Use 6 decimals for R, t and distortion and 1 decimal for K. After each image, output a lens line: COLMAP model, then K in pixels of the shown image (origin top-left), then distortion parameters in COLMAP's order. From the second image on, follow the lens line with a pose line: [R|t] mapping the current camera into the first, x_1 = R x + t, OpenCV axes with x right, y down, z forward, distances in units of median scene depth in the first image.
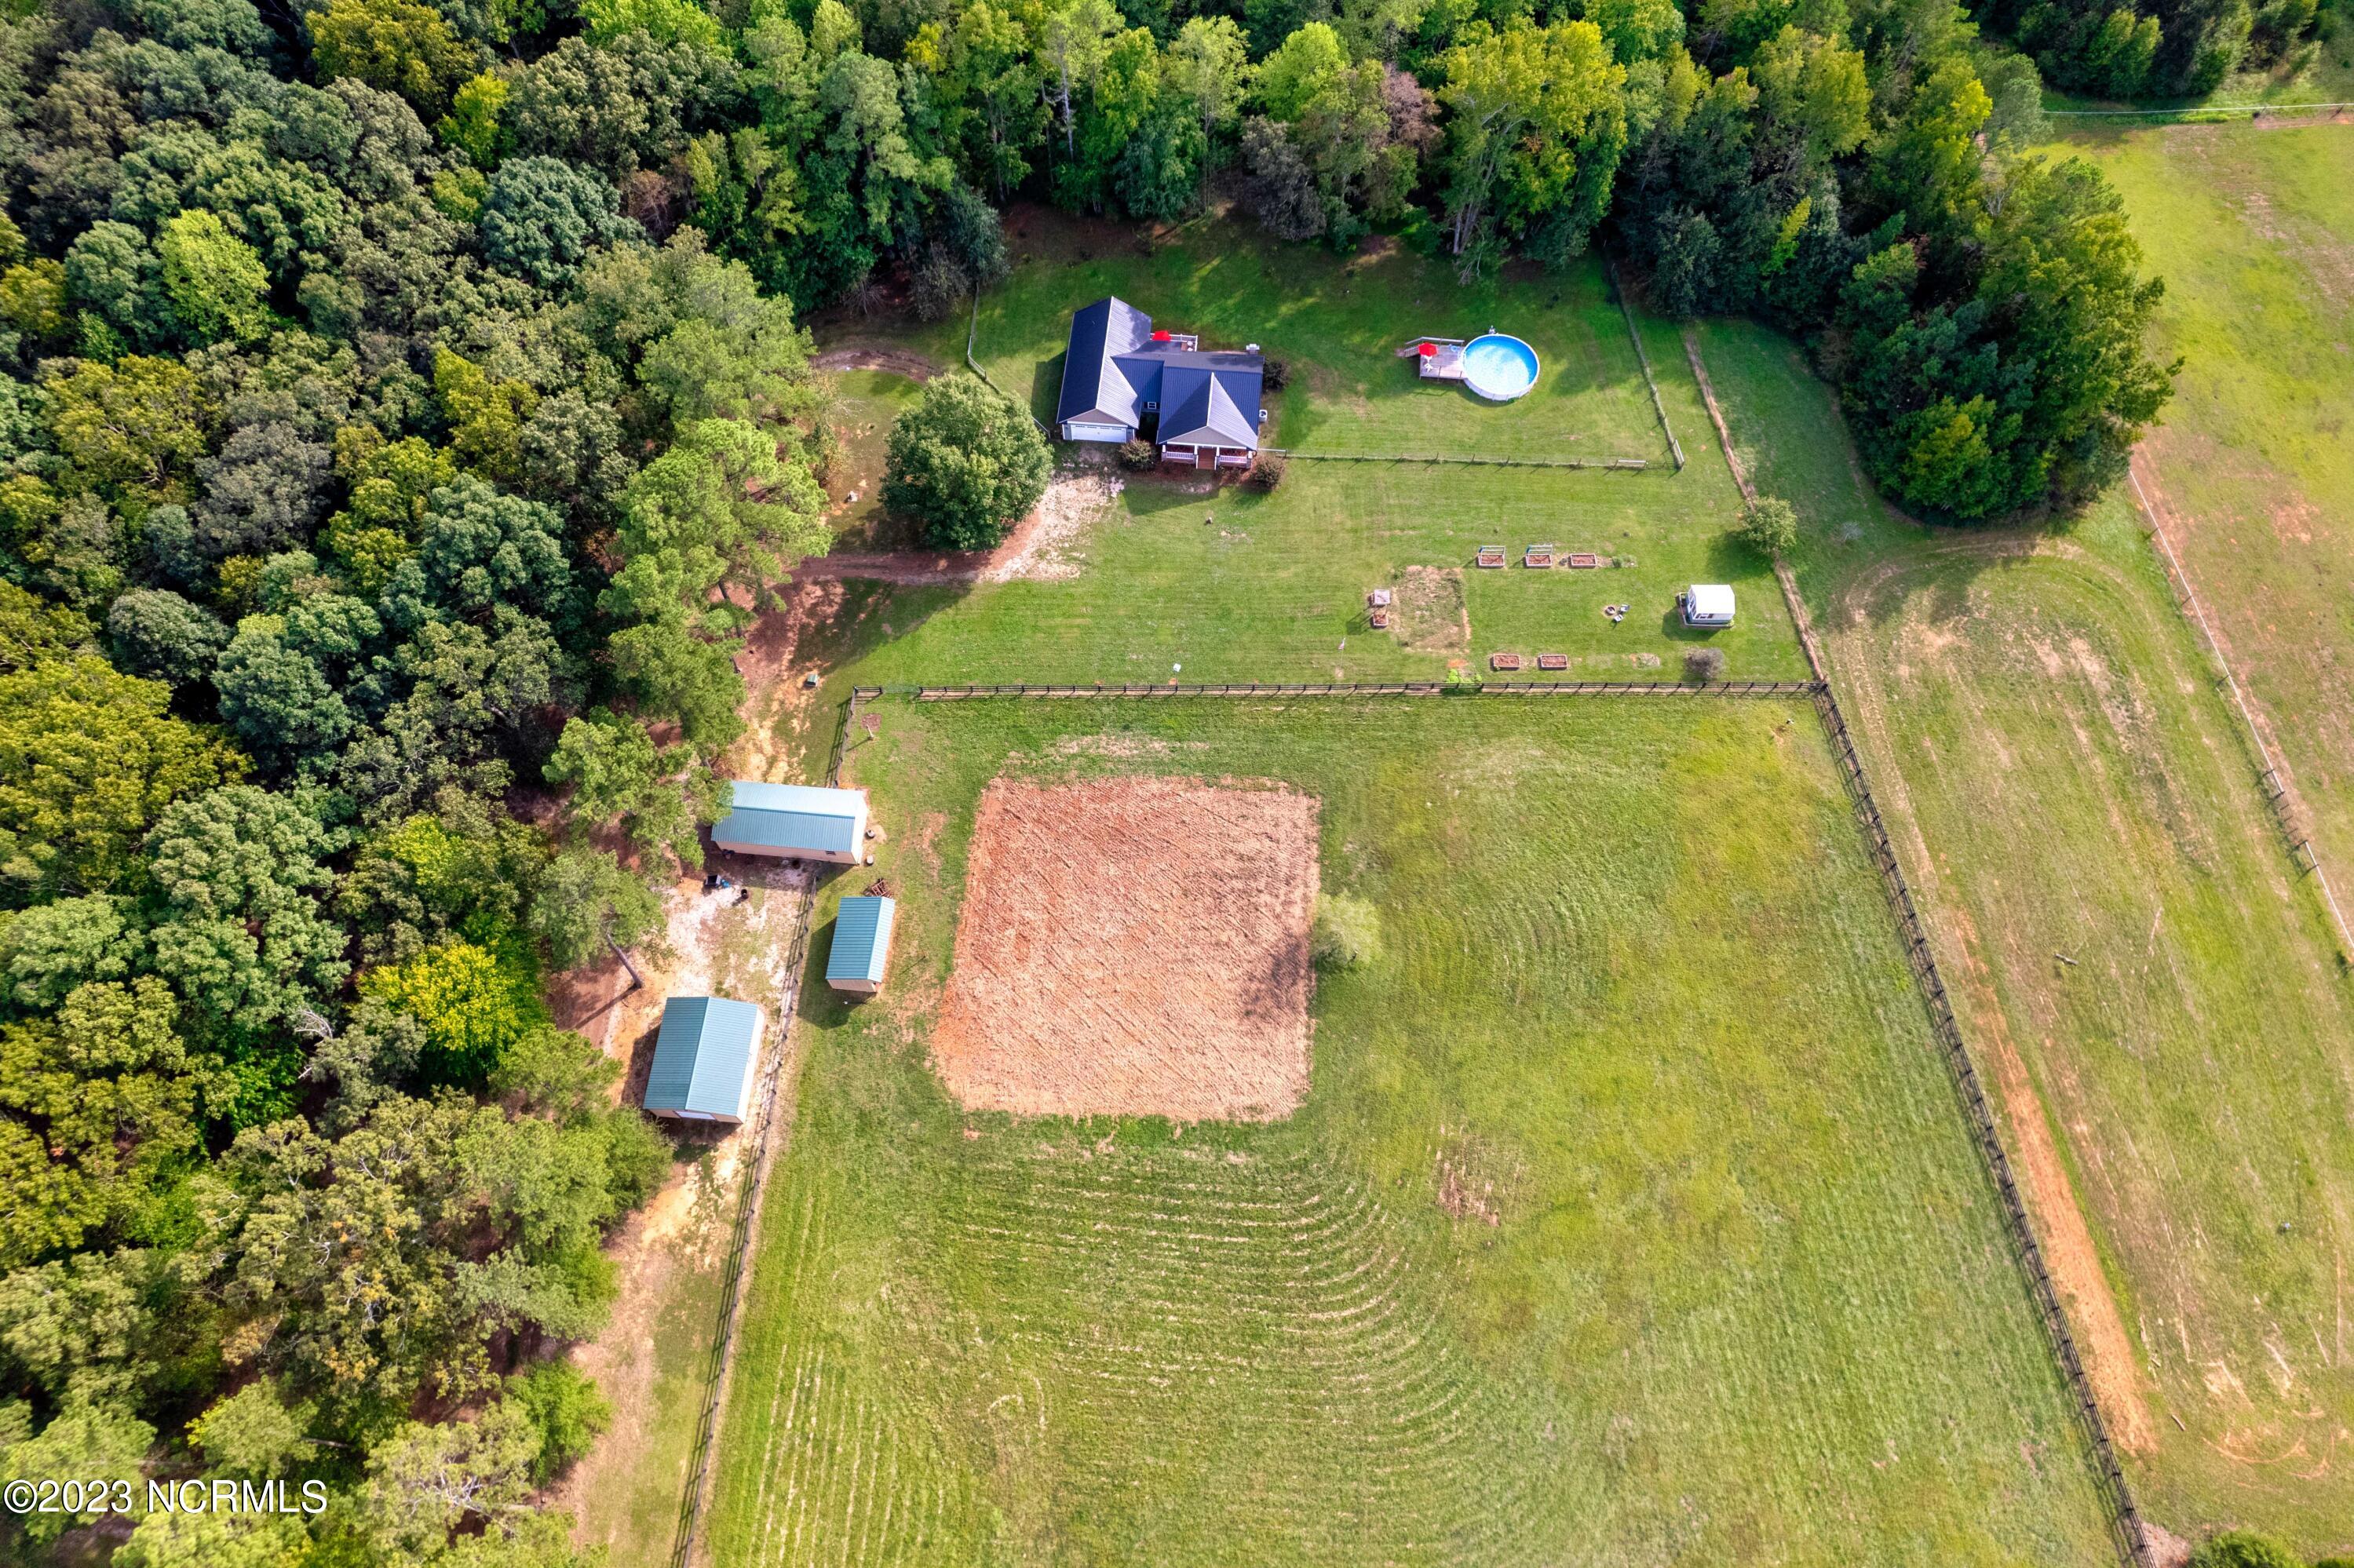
lens RADIAL K [[1514.1, 0, 1184.2], [0, 1514.1, 783.2], [0, 0, 1]] dist [-0.072949, 0.070190]
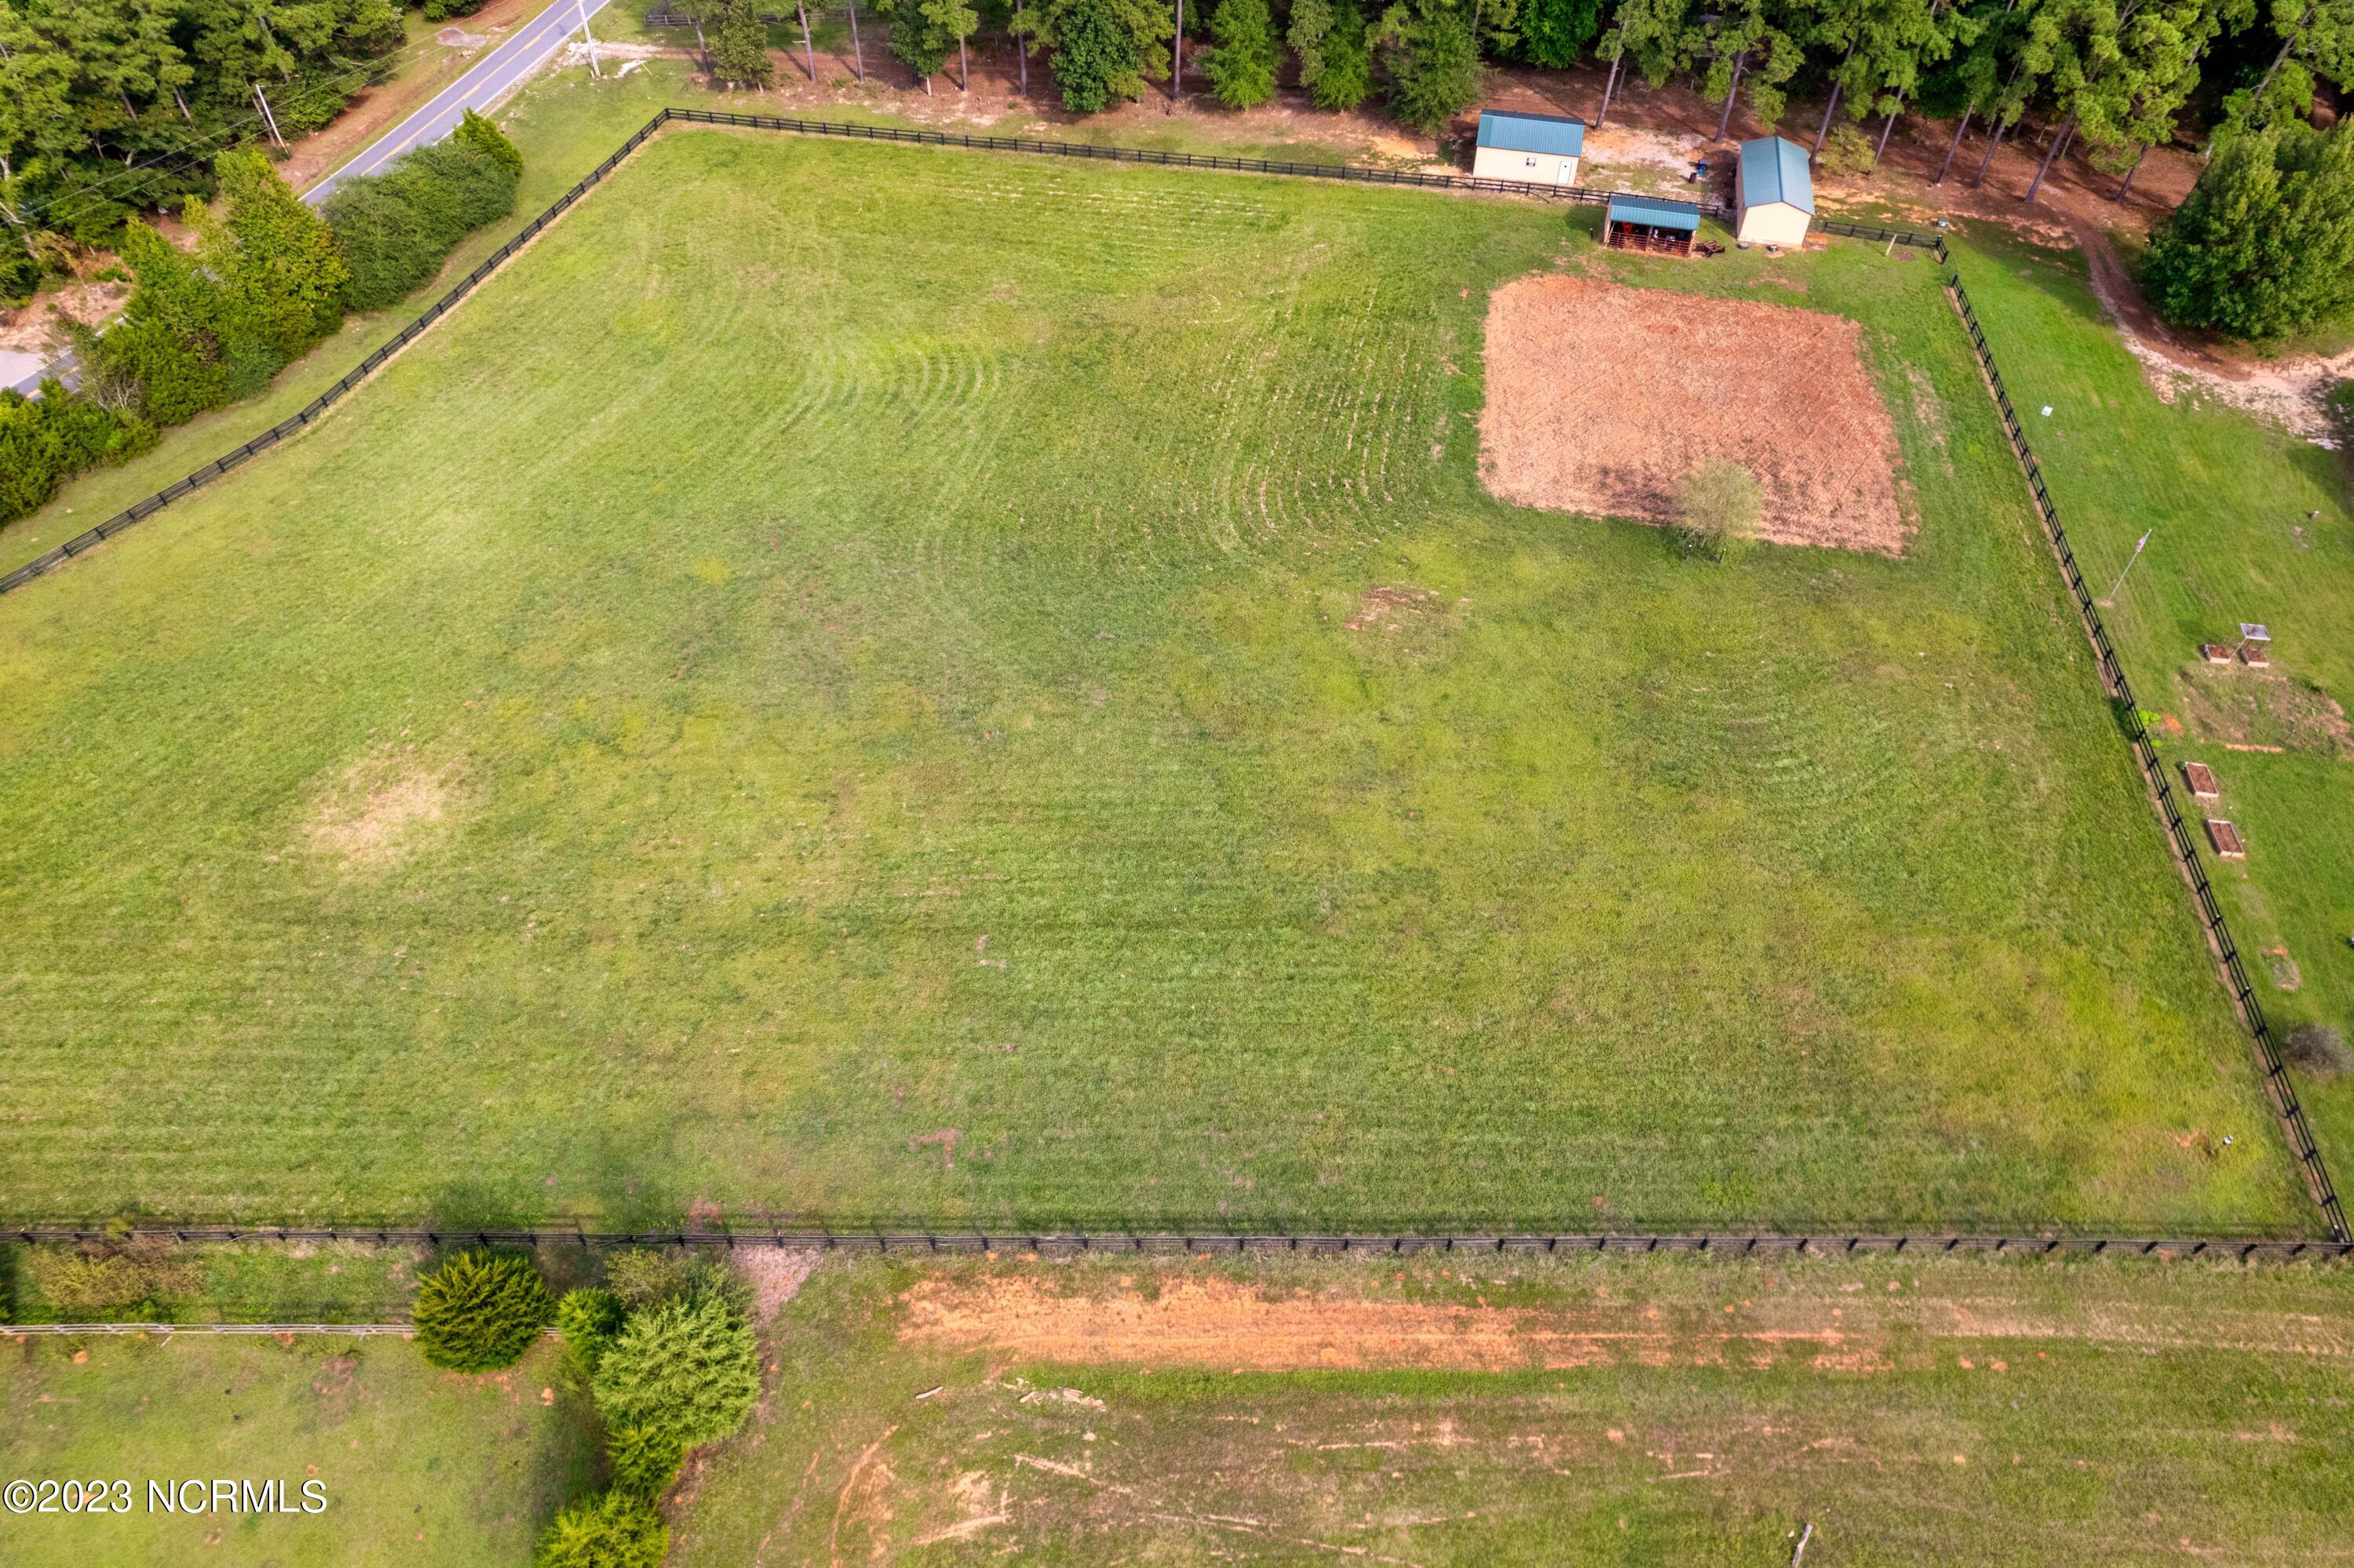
lens RADIAL K [[1519.3, 0, 1179.1], [0, 1519.3, 796.9], [0, 0, 1]] dist [-0.079980, 0.066680]
pose [[-0.136406, 0.738595, -0.660205, 0.770833], [-0.890796, 0.200141, 0.407954, 0.054814], [0.433447, 0.643755, 0.630637, 0.468764]]
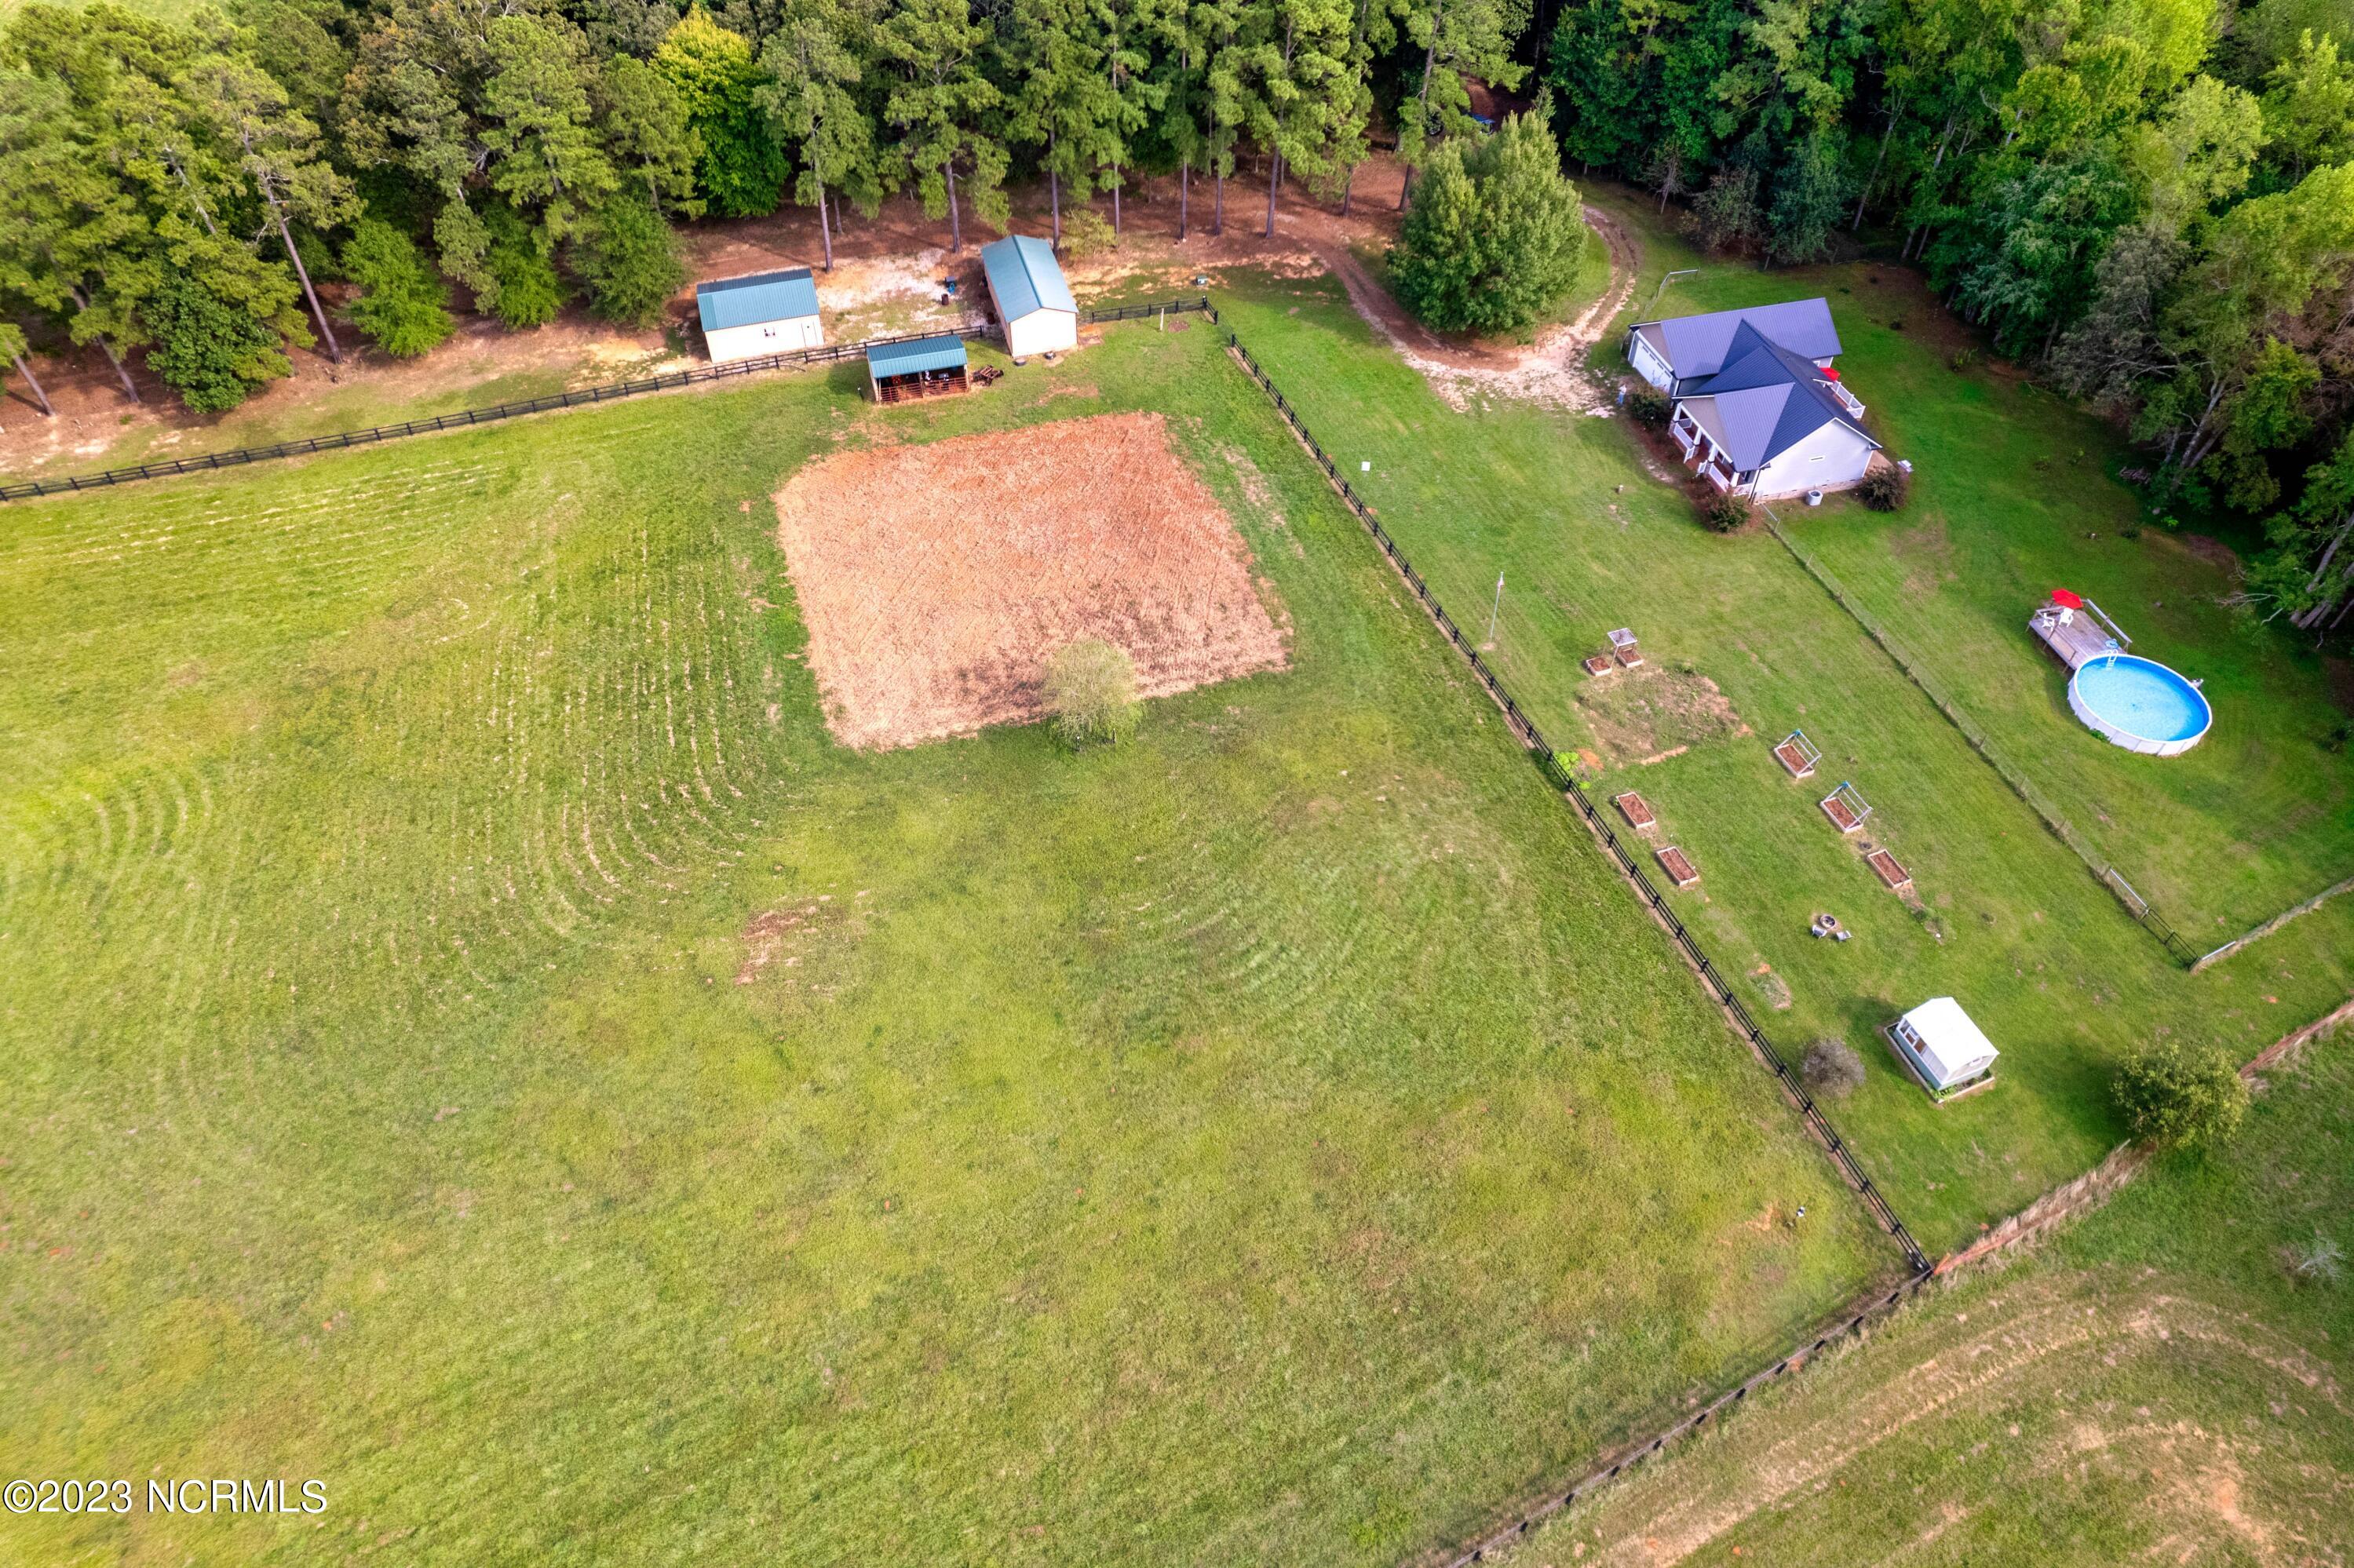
lens RADIAL K [[1514.1, 0, 1184.2], [0, 1514.1, 783.2], [0, 0, 1]] dist [-0.072949, 0.070190]
pose [[0.345844, 0.681545, -0.644894, 0.608025], [-0.839915, 0.531244, 0.111006, 0.001566], [0.418252, 0.503265, 0.756167, 0.489672]]
